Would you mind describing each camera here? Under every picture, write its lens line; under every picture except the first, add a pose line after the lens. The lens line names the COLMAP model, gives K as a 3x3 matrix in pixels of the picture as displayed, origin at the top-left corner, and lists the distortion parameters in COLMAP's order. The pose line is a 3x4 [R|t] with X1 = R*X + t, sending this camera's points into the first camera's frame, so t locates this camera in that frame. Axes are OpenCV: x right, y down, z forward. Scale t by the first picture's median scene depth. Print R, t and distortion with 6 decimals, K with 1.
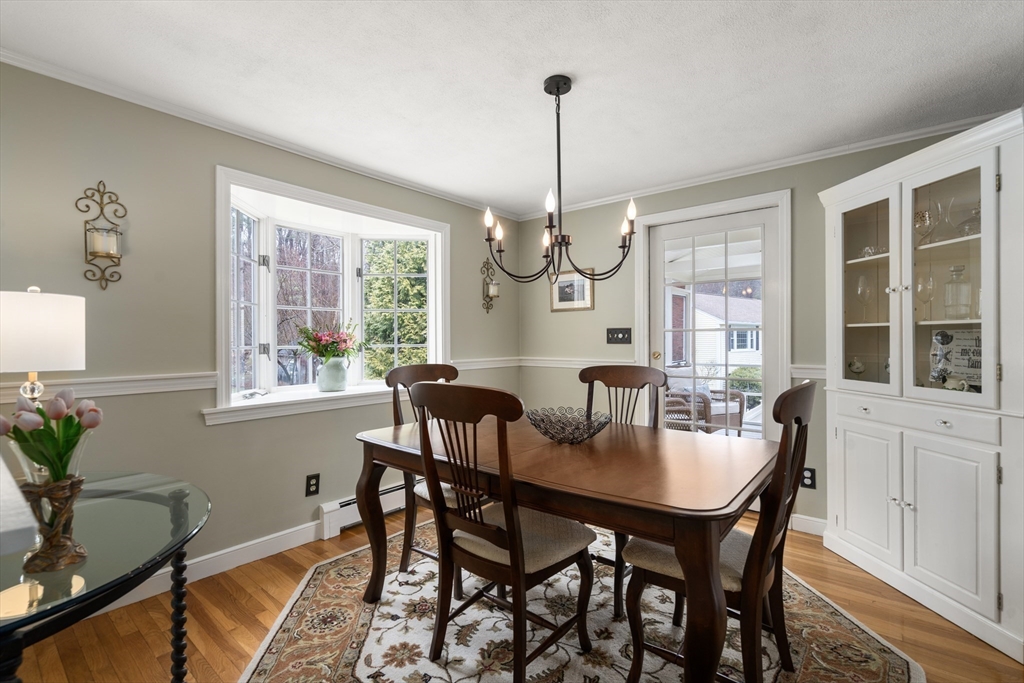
lens RADIAL K [[472.0, 0, 508.0], [0, 472.0, 338.6], [0, 0, 1]] dist [-0.001250, 0.000049]
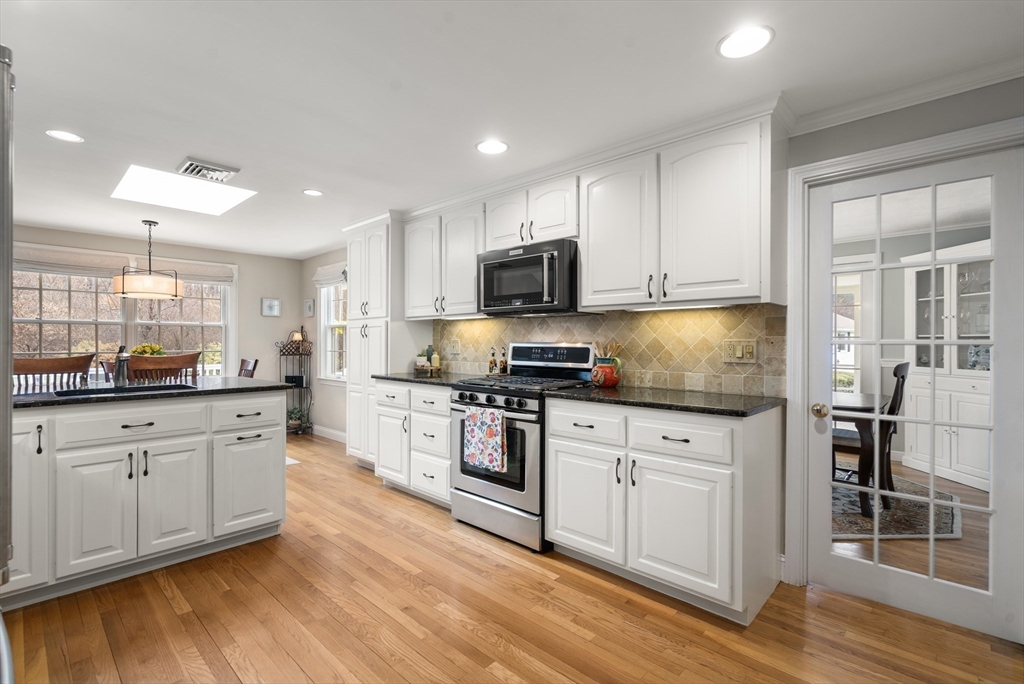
lens RADIAL K [[472.0, 0, 512.4], [0, 472.0, 342.1], [0, 0, 1]] dist [-0.001250, 0.000049]
pose [[0.997982, 0.006284, -0.063187, -0.750554], [-0.006534, 0.999972, -0.003764, 0.013147], [0.063162, 0.004169, 0.997995, -0.936727]]
